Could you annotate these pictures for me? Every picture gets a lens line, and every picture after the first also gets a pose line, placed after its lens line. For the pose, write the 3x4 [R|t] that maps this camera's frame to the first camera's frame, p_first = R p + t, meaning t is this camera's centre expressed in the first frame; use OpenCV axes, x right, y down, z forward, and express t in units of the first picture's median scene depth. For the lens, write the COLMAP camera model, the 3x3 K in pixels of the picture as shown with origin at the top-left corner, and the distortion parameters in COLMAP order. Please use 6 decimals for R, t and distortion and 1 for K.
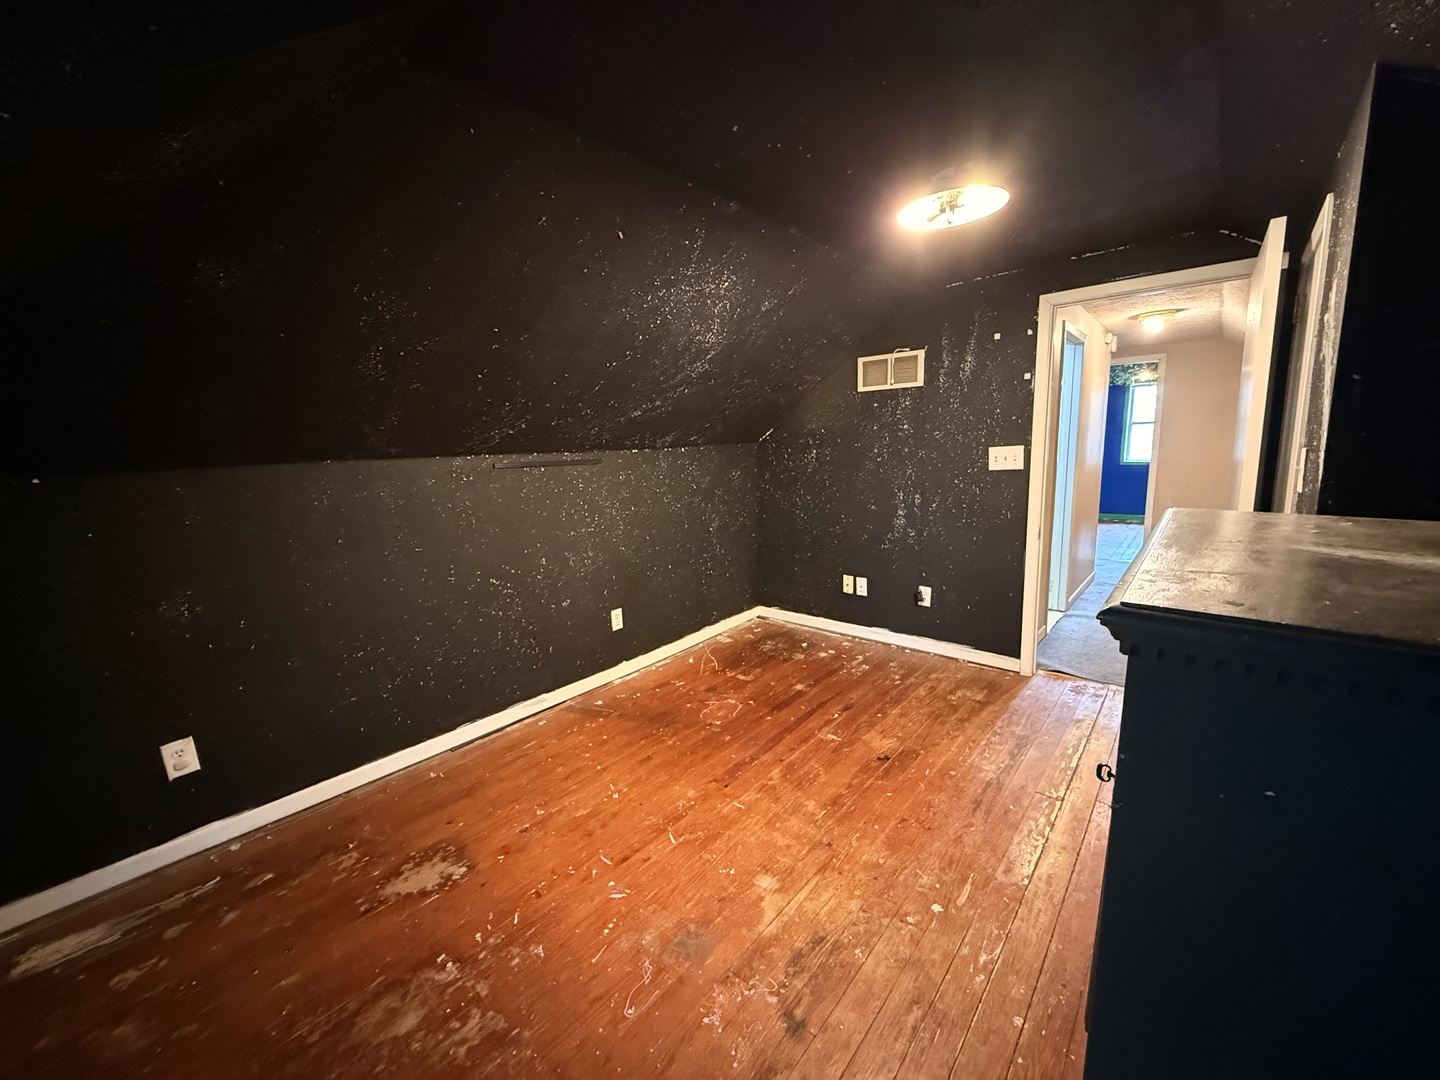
lens RADIAL K [[571.9, 0, 716.9], [0, 571.9, 537.9], [0, 0, 1]] dist [-0.001043, 0.000395]
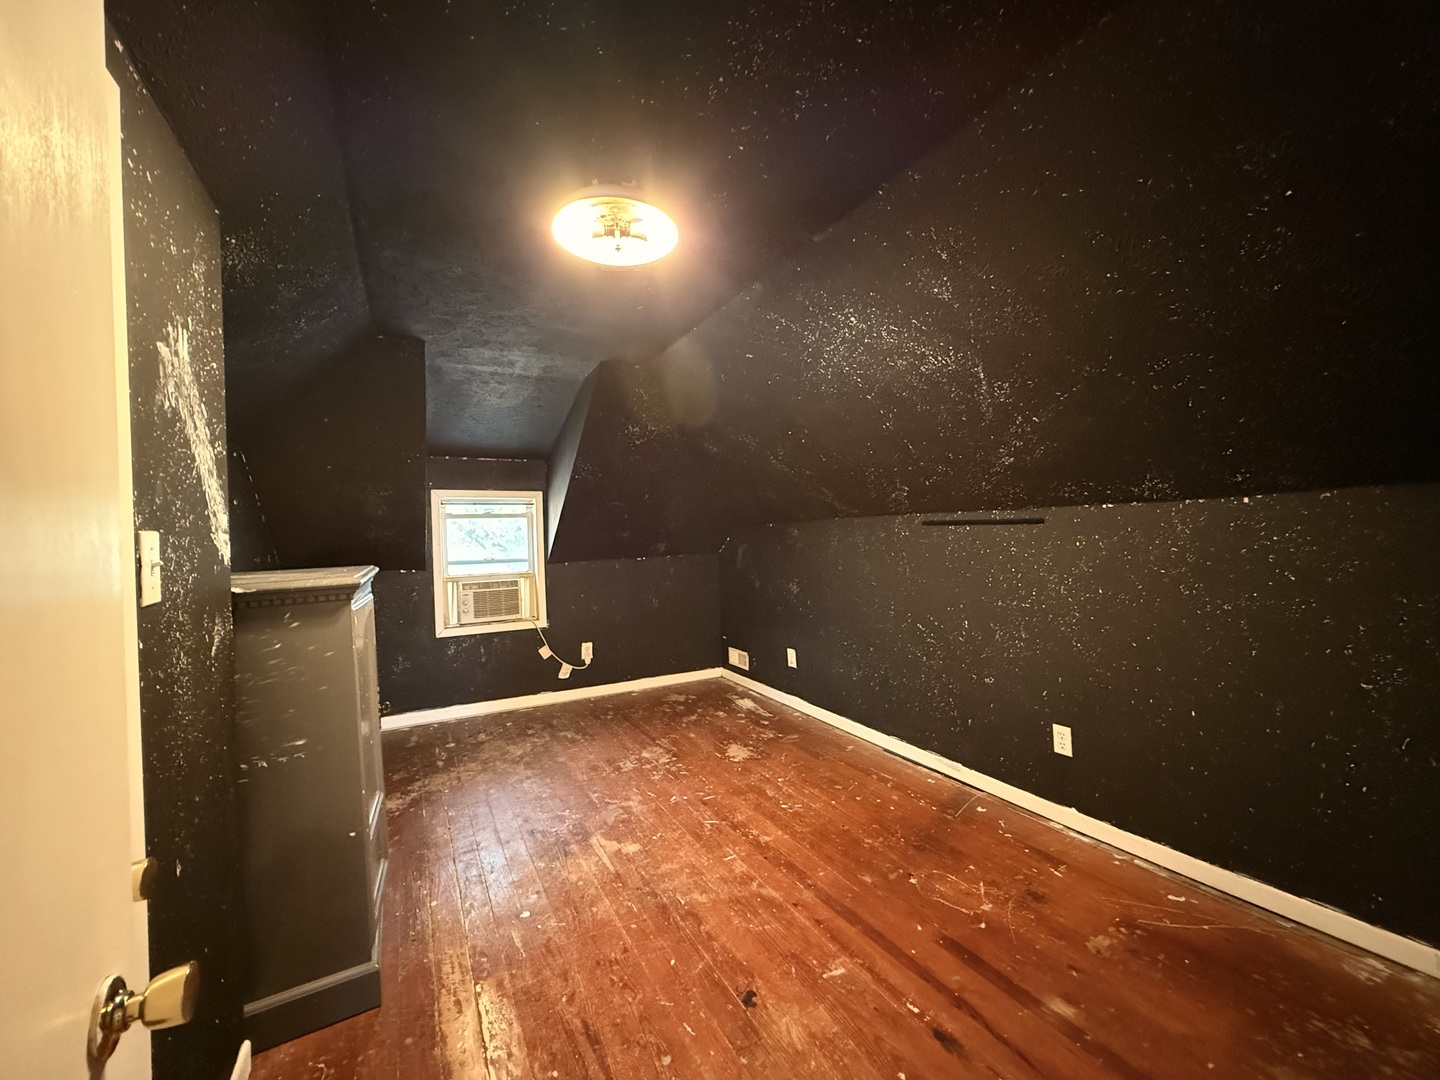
lens RADIAL K [[571.9, 0, 717.9], [0, 571.9, 537.2], [0, 0, 1]] dist [-0.001043, 0.000395]
pose [[-0.351021, 0.048783, -0.935096, 0.844963], [-0.113325, 0.989088, 0.094140, -0.169442], [0.929485, 0.139014, -0.341663, 1.079835]]
